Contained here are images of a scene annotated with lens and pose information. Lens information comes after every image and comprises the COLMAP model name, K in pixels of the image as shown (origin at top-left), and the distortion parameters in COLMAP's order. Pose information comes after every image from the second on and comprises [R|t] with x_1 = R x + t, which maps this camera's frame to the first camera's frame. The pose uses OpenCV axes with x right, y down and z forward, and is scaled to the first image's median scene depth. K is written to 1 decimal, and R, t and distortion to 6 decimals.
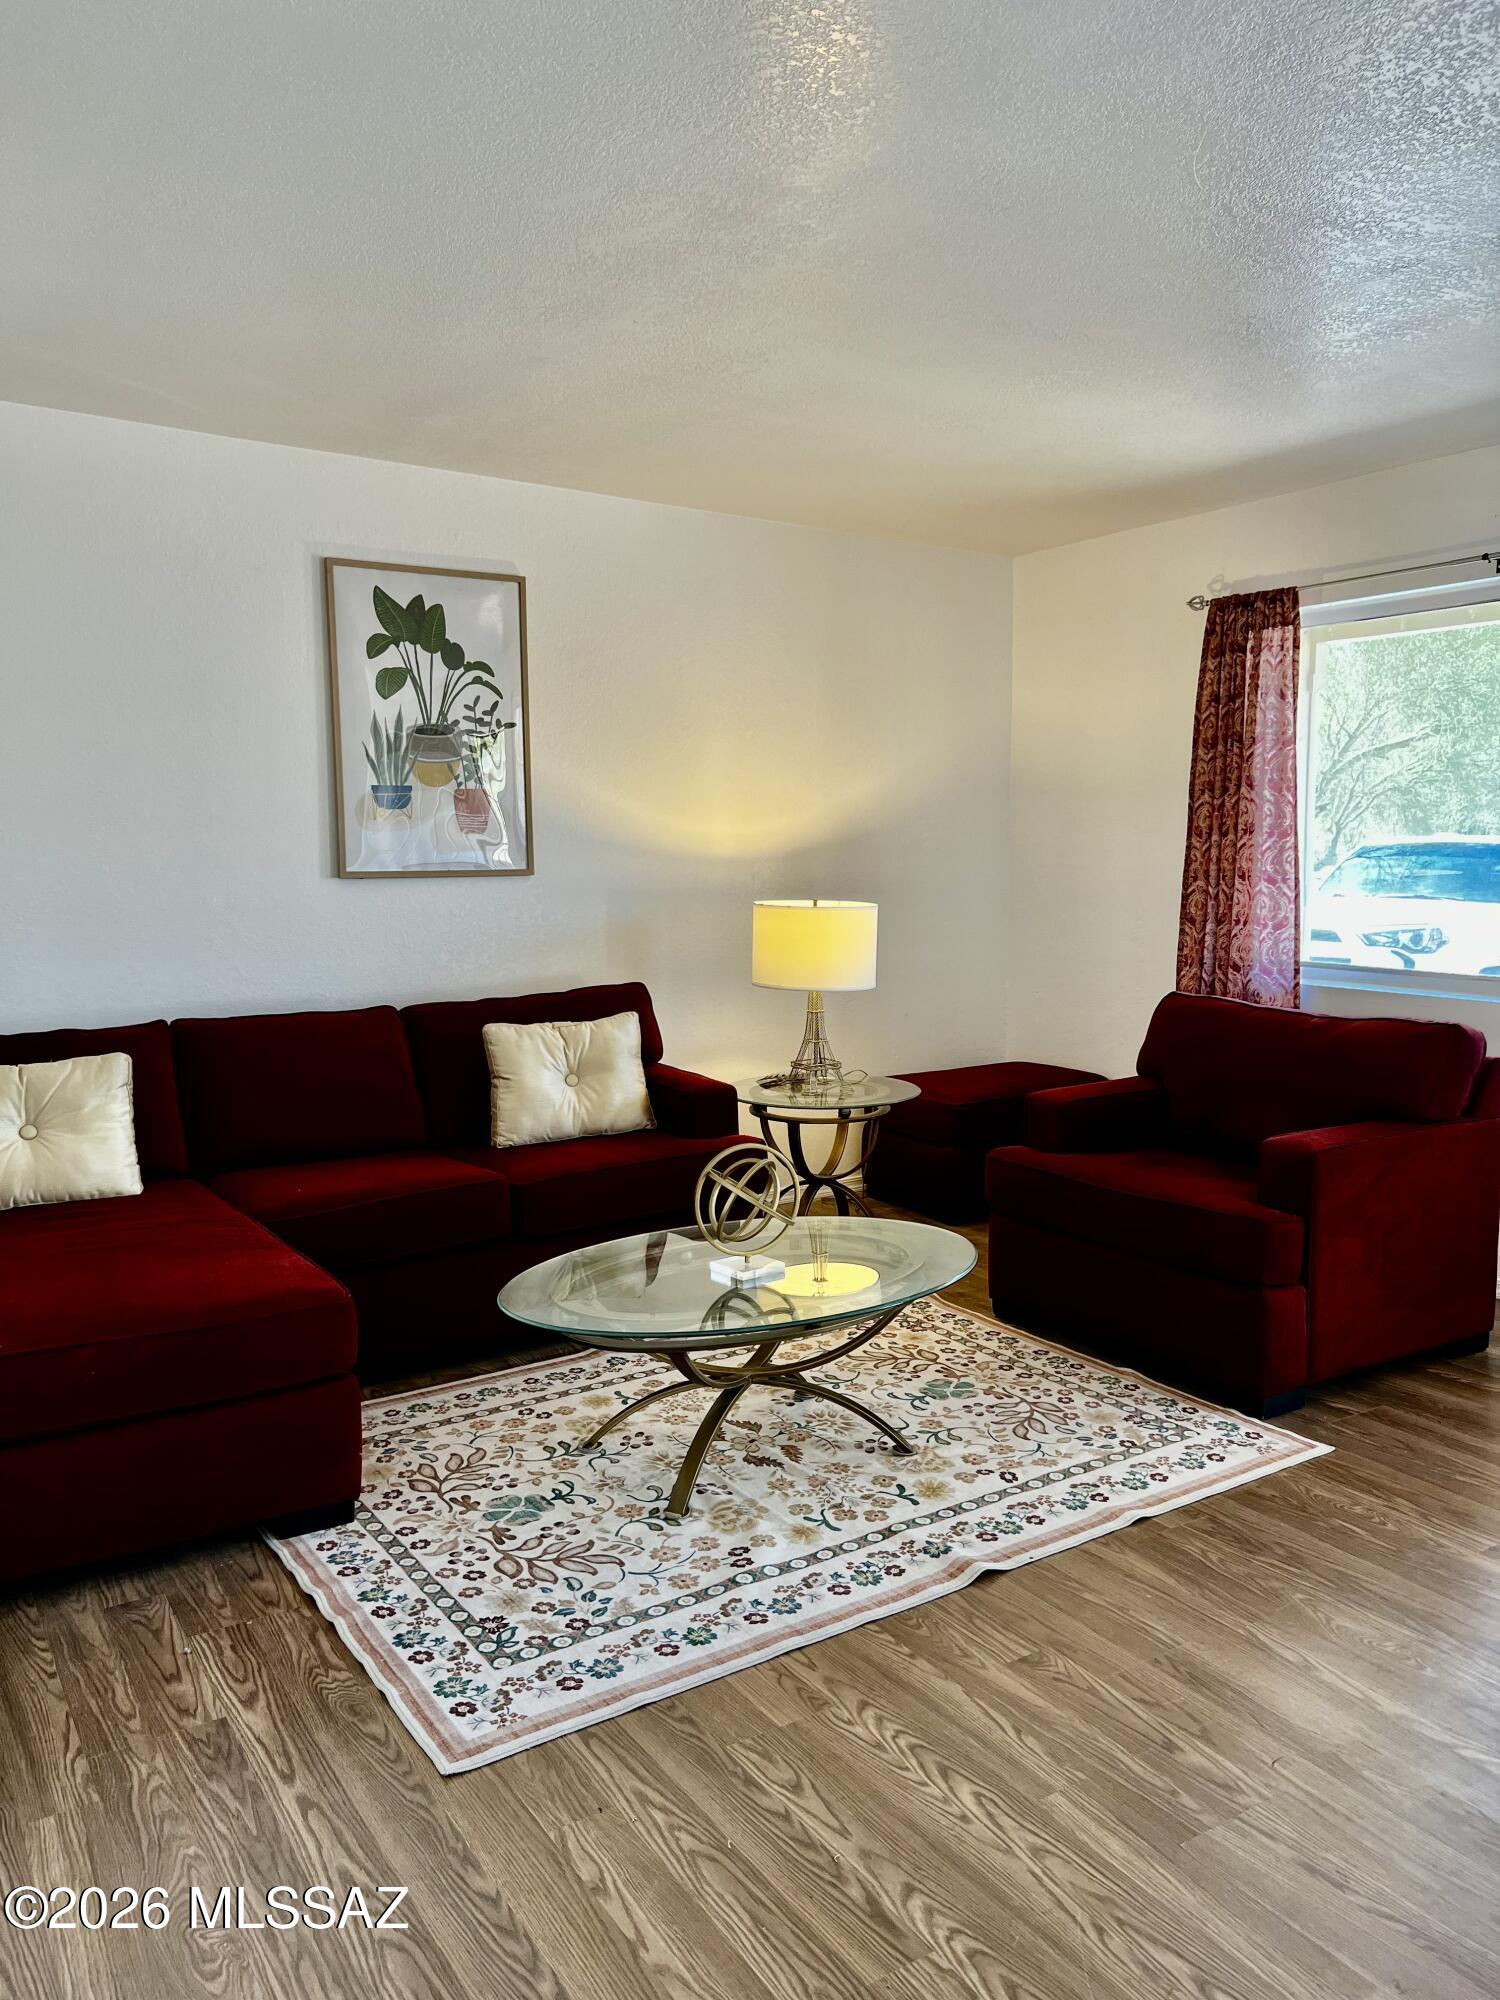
lens RADIAL K [[1513.1, 0, 753.2], [0, 1513.1, 998.5], [0, 0, 1]] dist [0.031350, -0.005269]
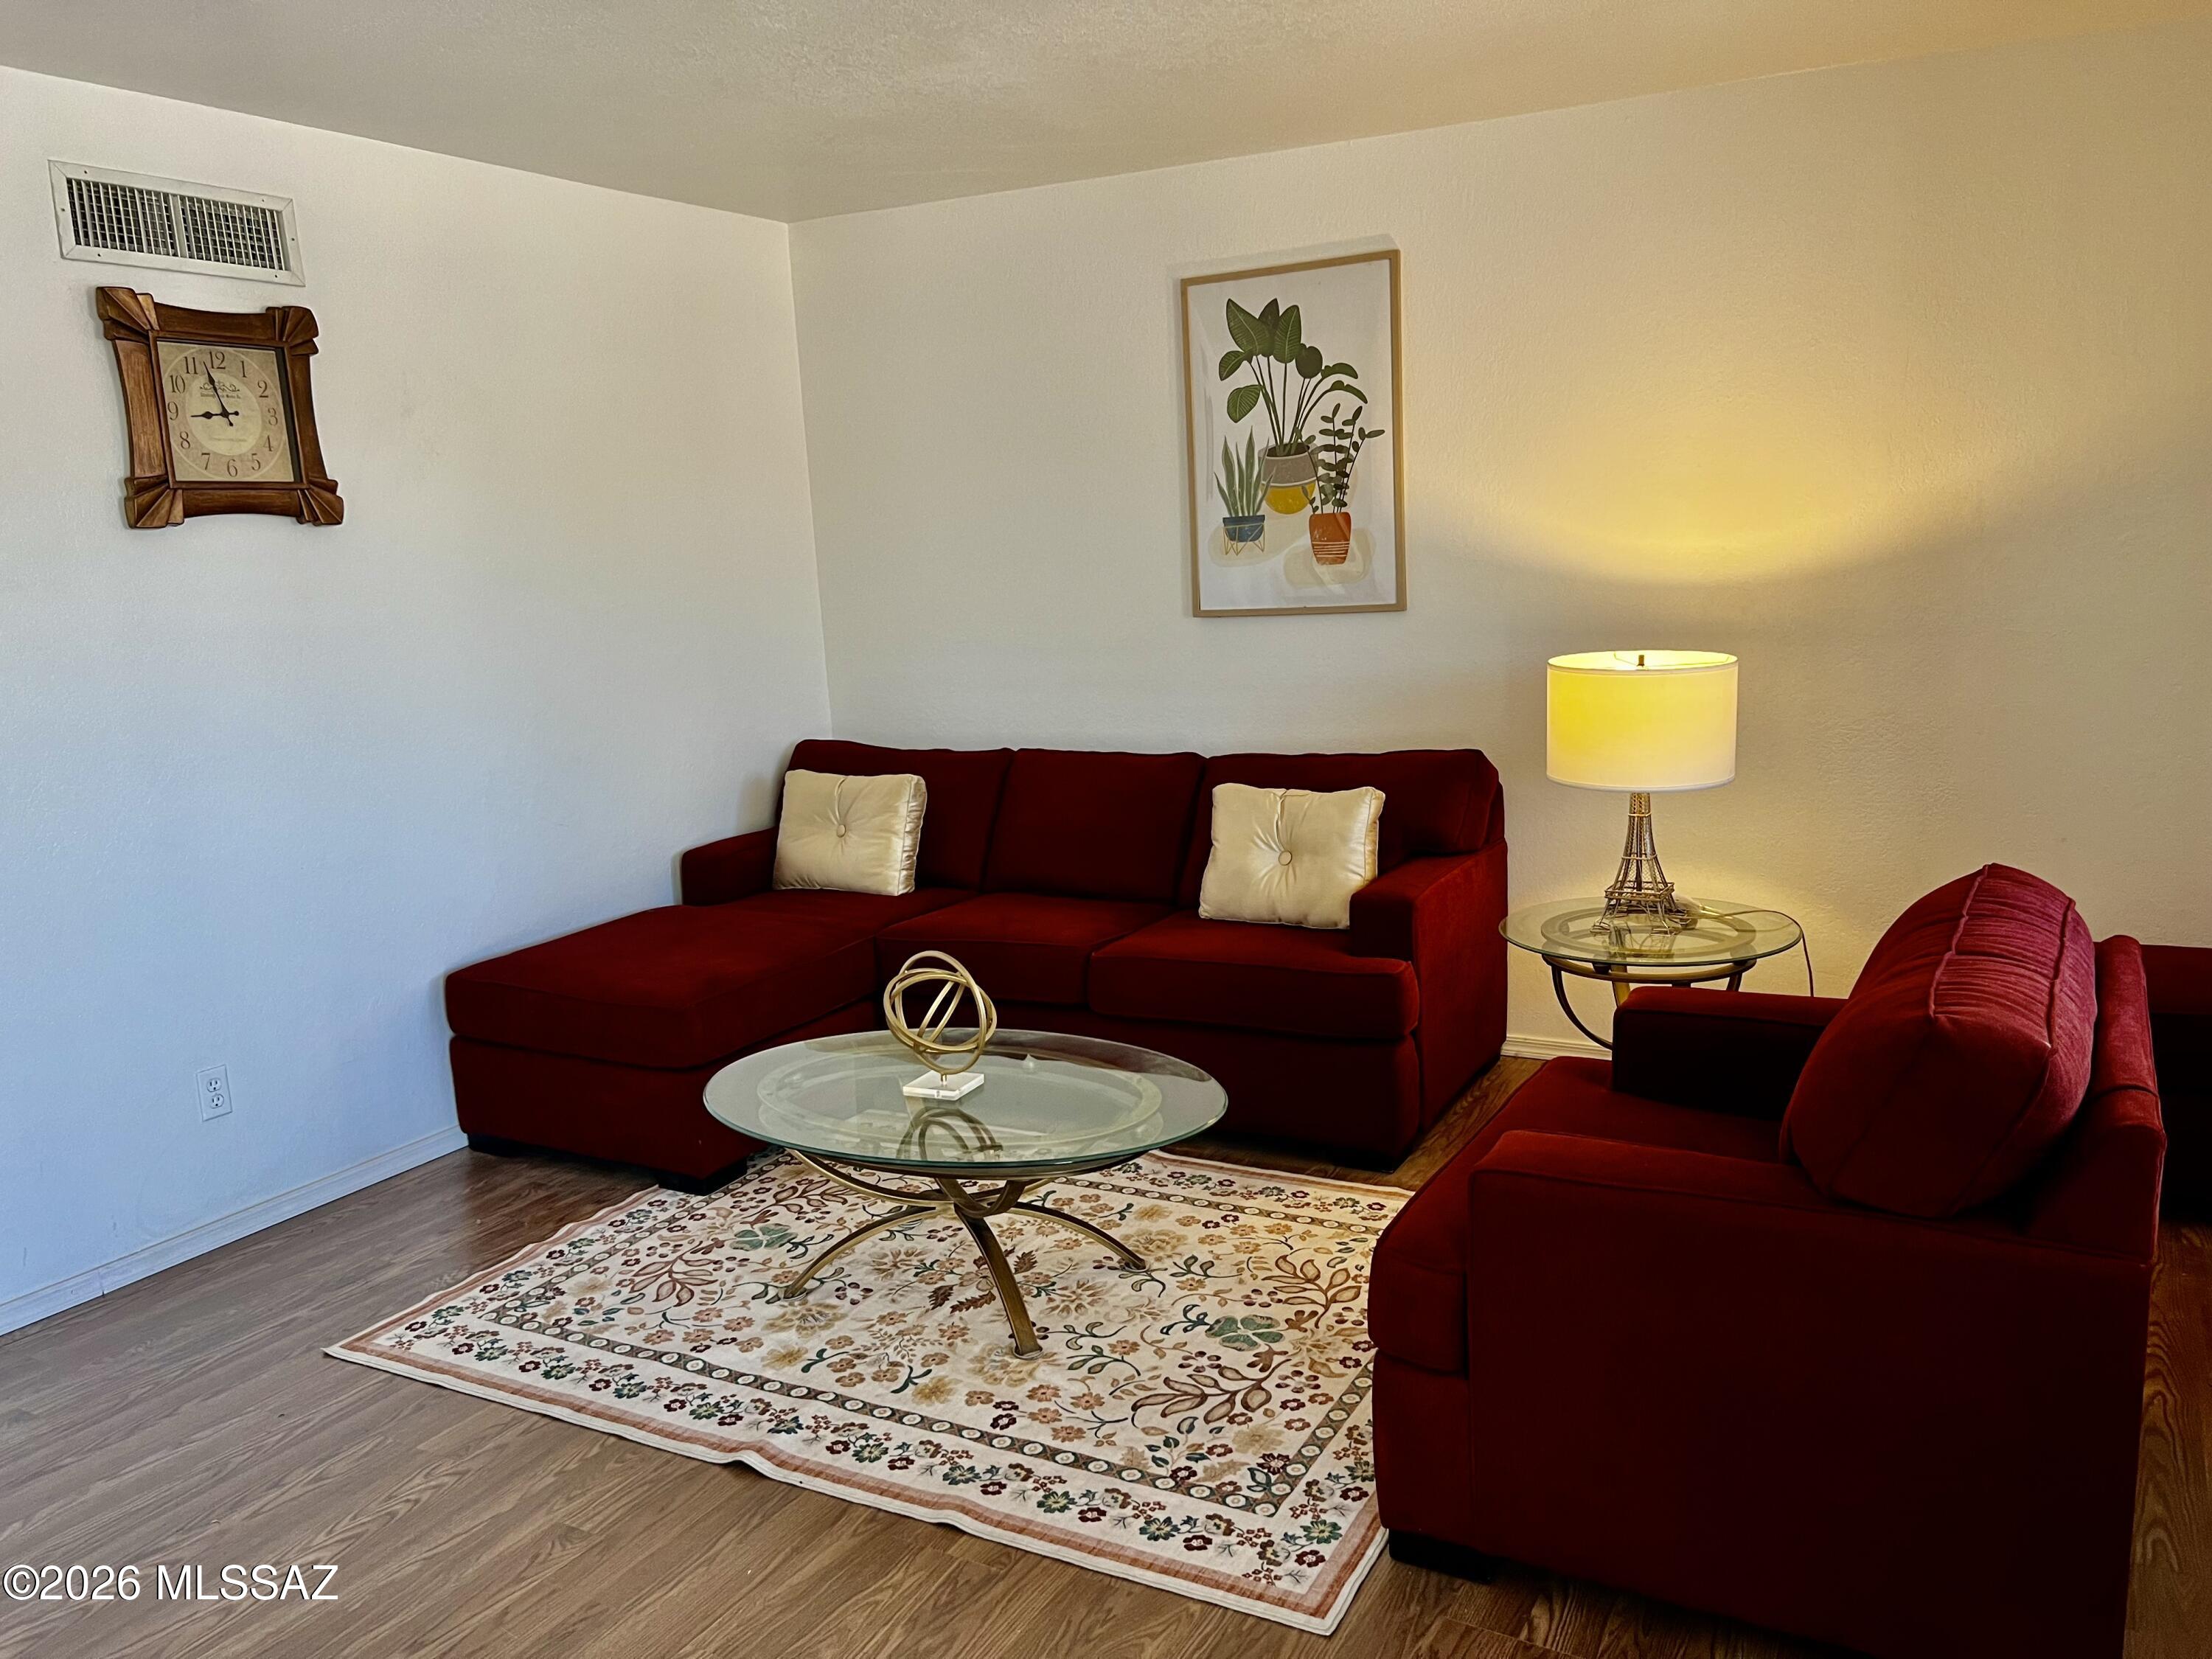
lens RADIAL K [[1673.5, 0, 1110.7], [0, 1673.5, 832.9], [0, 0, 1]] dist [0.031350, -0.005269]
pose [[0.461653, 0.135531, -0.876646, 0.826721], [-0.044729, 0.990559, 0.129587, -0.098920], [0.885932, -0.020612, 0.463356, 0.572419]]
